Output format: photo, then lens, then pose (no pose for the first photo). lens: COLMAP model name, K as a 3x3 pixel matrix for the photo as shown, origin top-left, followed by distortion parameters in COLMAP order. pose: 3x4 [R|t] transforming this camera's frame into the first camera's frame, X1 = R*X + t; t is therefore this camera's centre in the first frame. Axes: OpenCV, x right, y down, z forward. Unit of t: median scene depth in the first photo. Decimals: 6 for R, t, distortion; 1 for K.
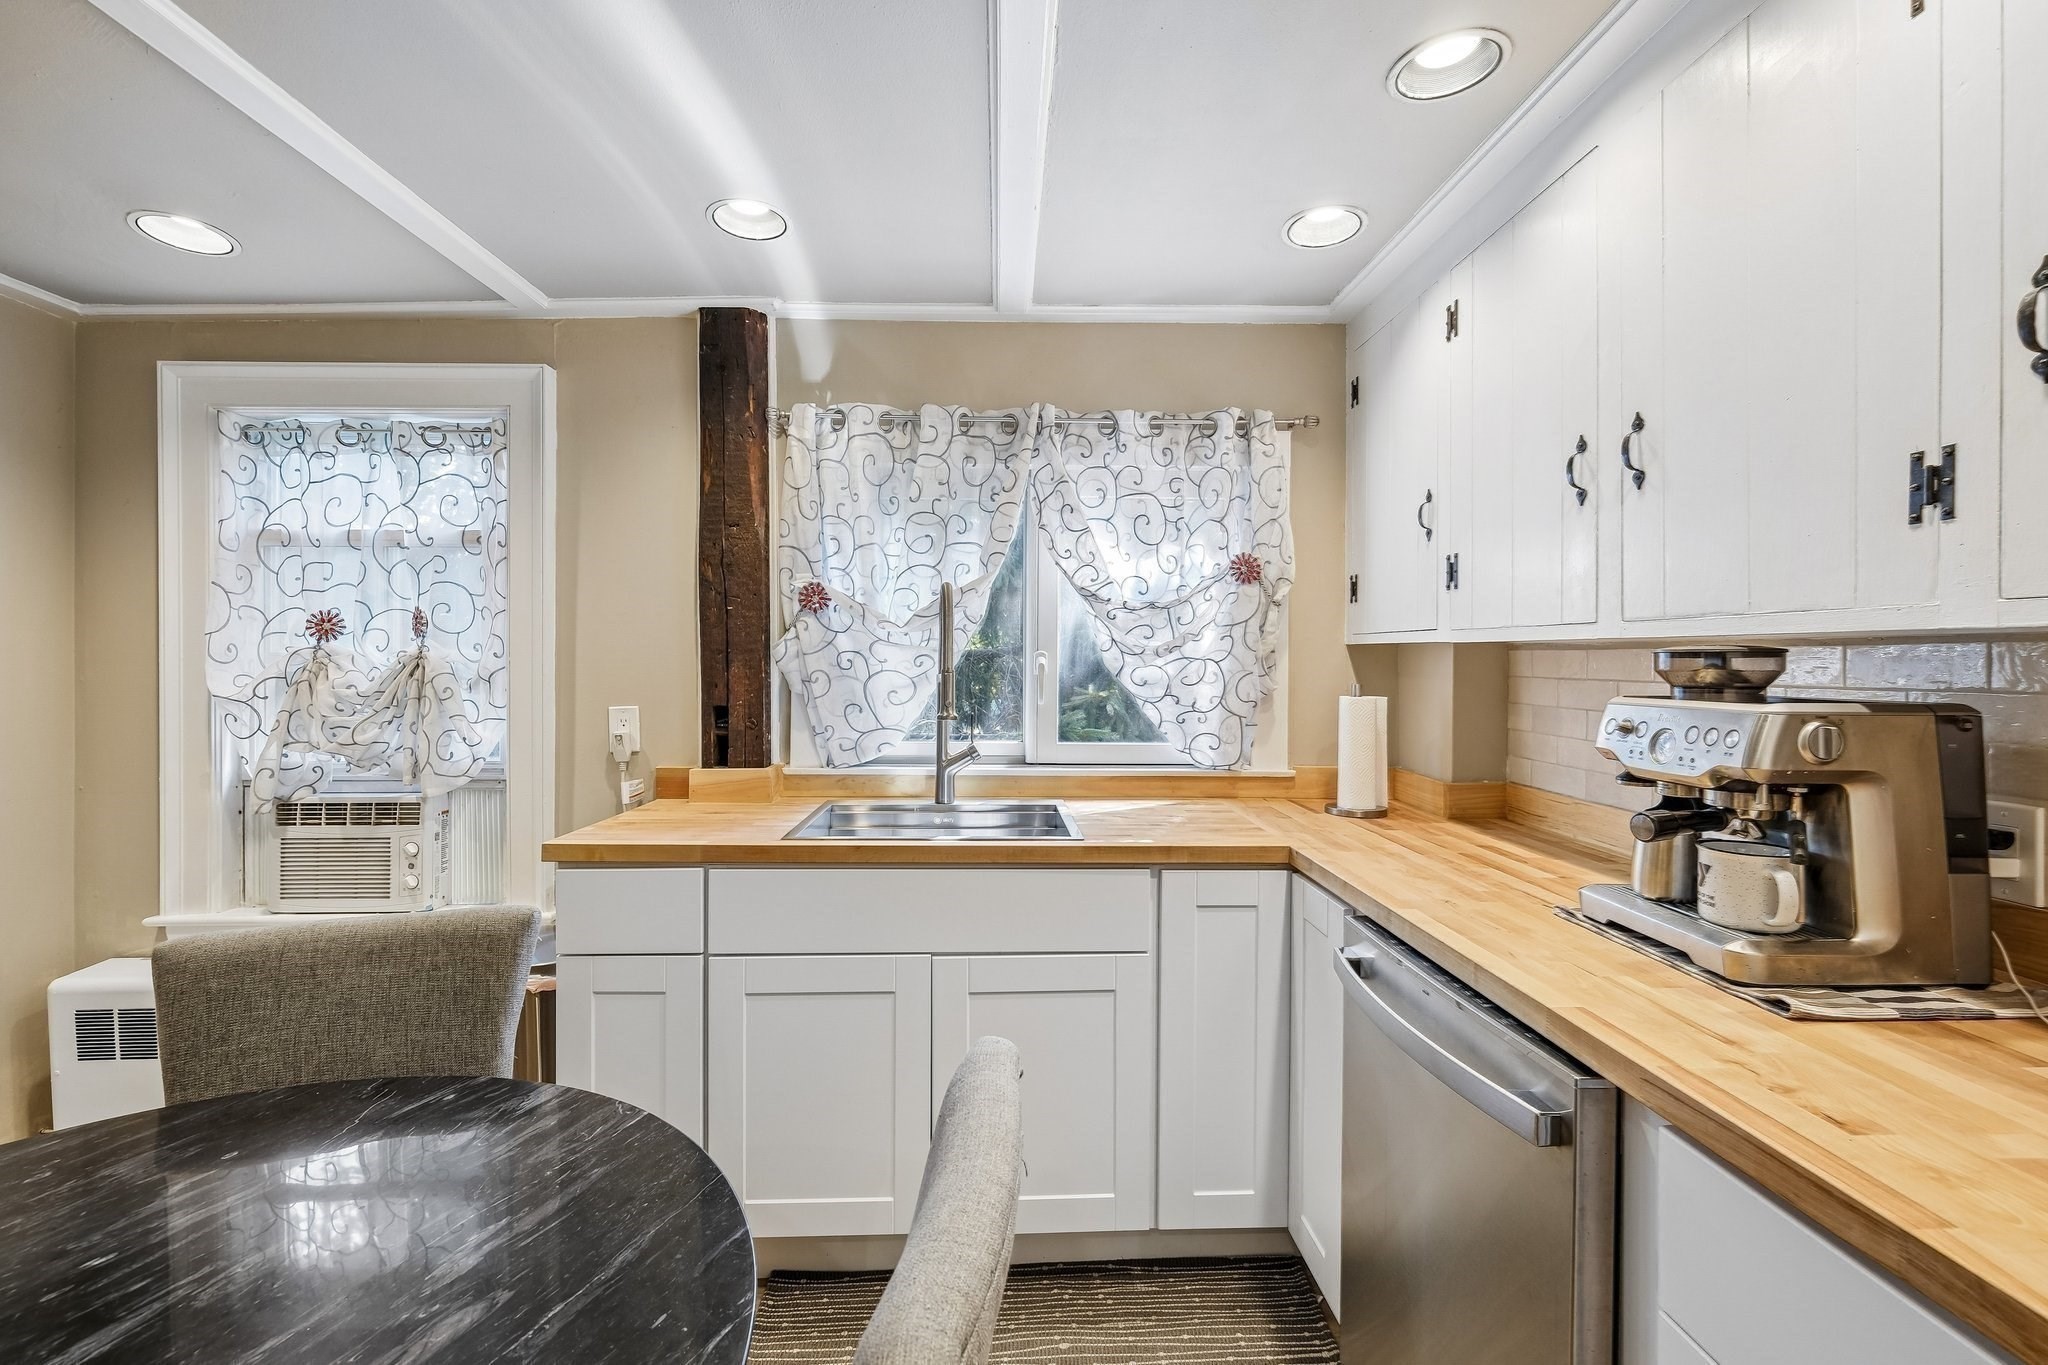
lens RADIAL K [[904.1, 0, 1023.6], [0, 904.1, 667.2], [0, 0, 1]] dist [-0.009875, 0.000000]
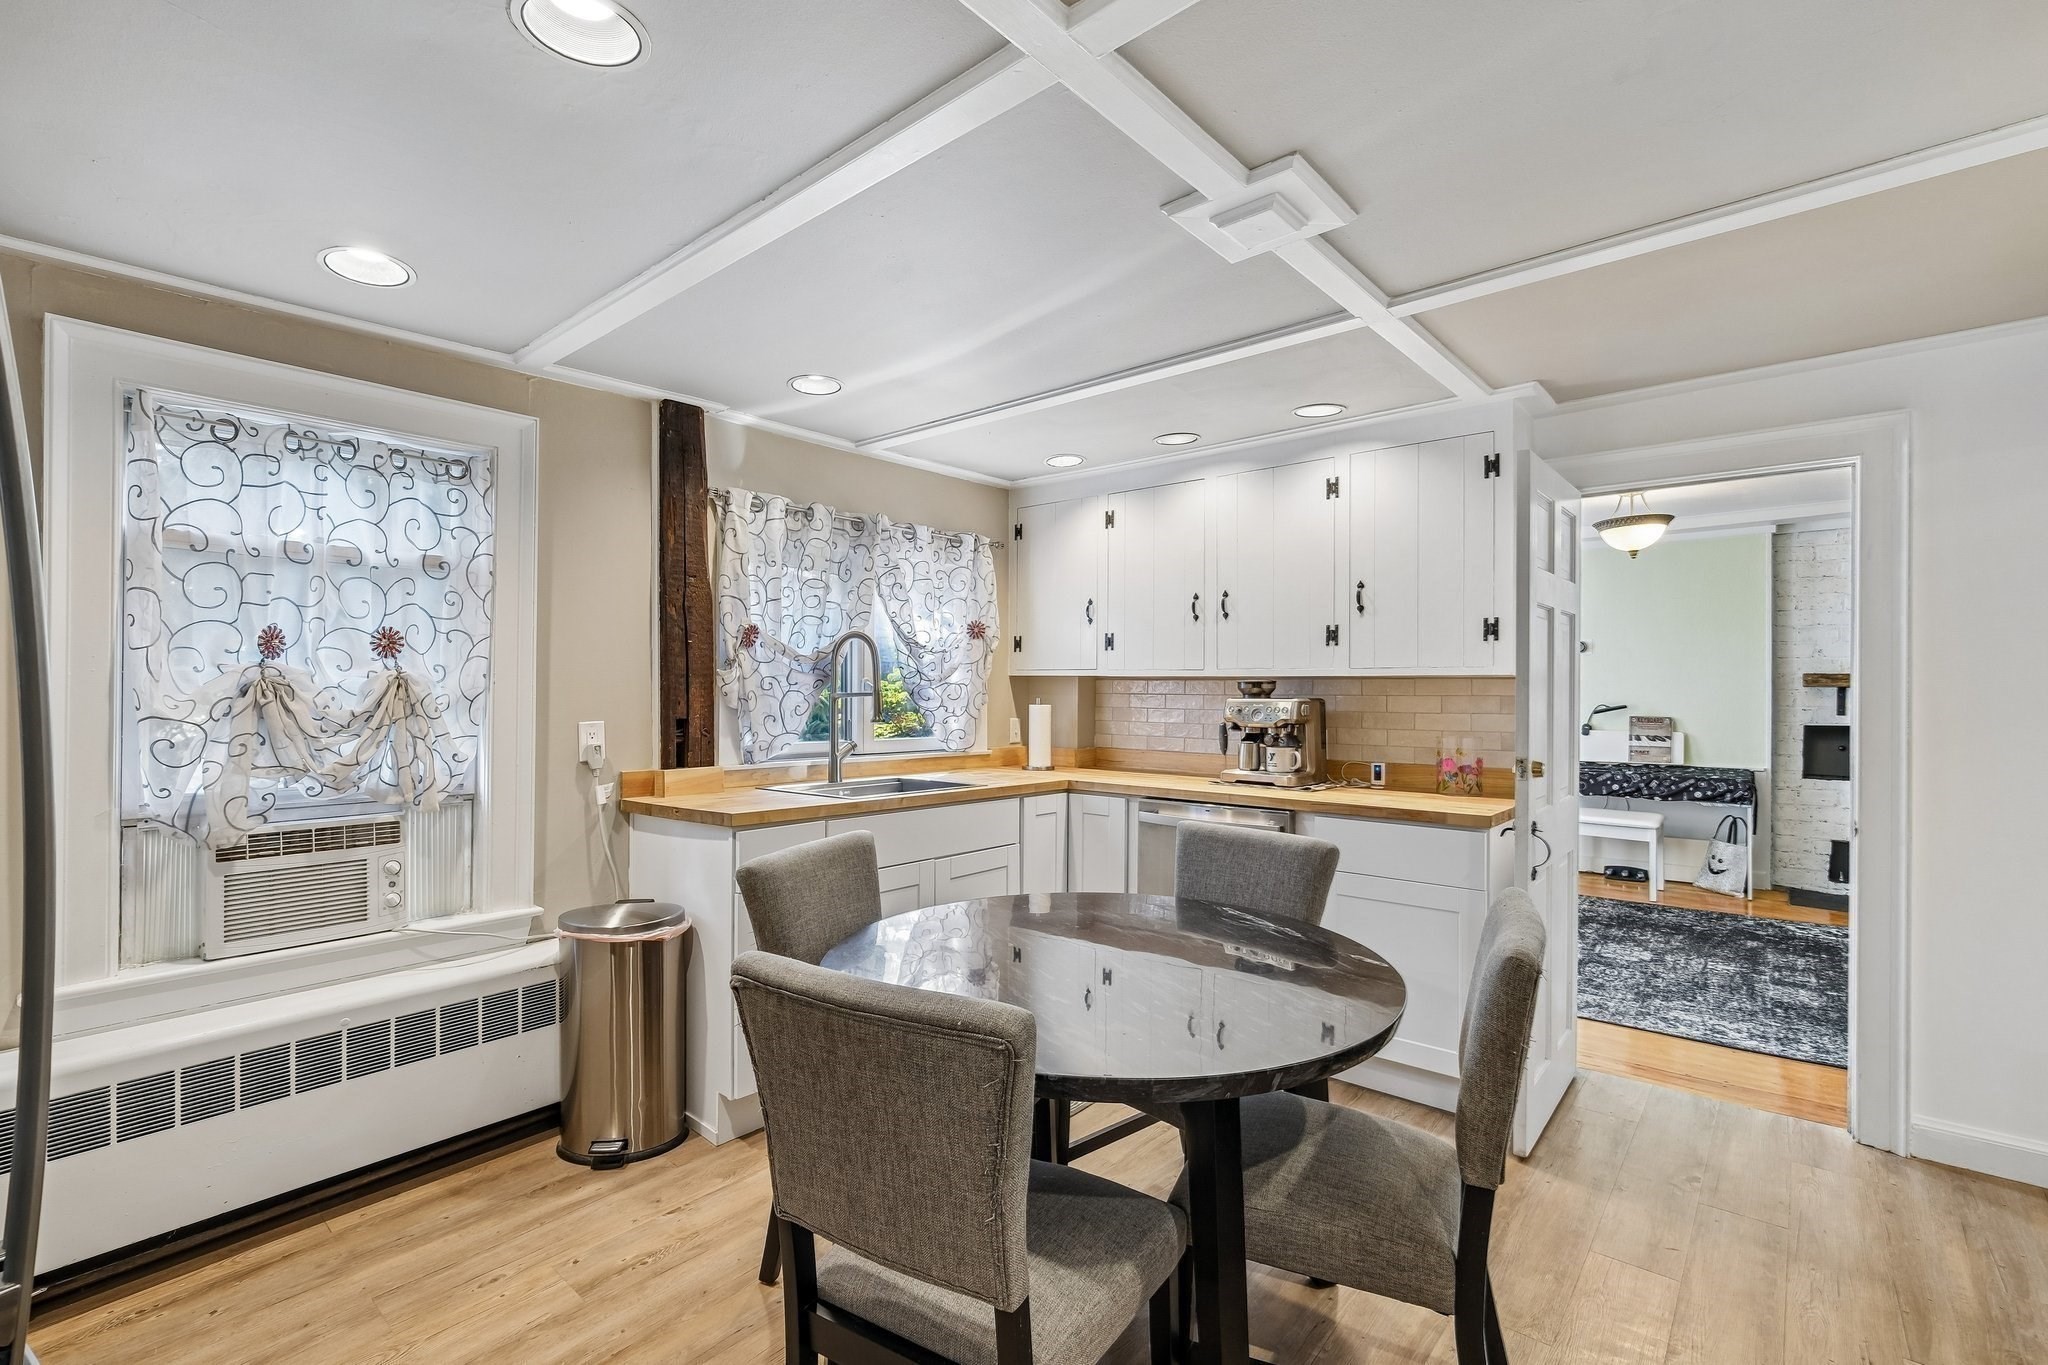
lens RADIAL K [[913.6, 0, 1024.0], [0, 913.6, 682.5], [0, 0, 1]] dist [-0.000333, 0.000060]
pose [[0.682190, 0.006993, 0.731141, -0.935069], [0.002543, 0.999926, -0.011937, 0.008694], [-0.731170, 0.010002, 0.682122, -0.215910]]
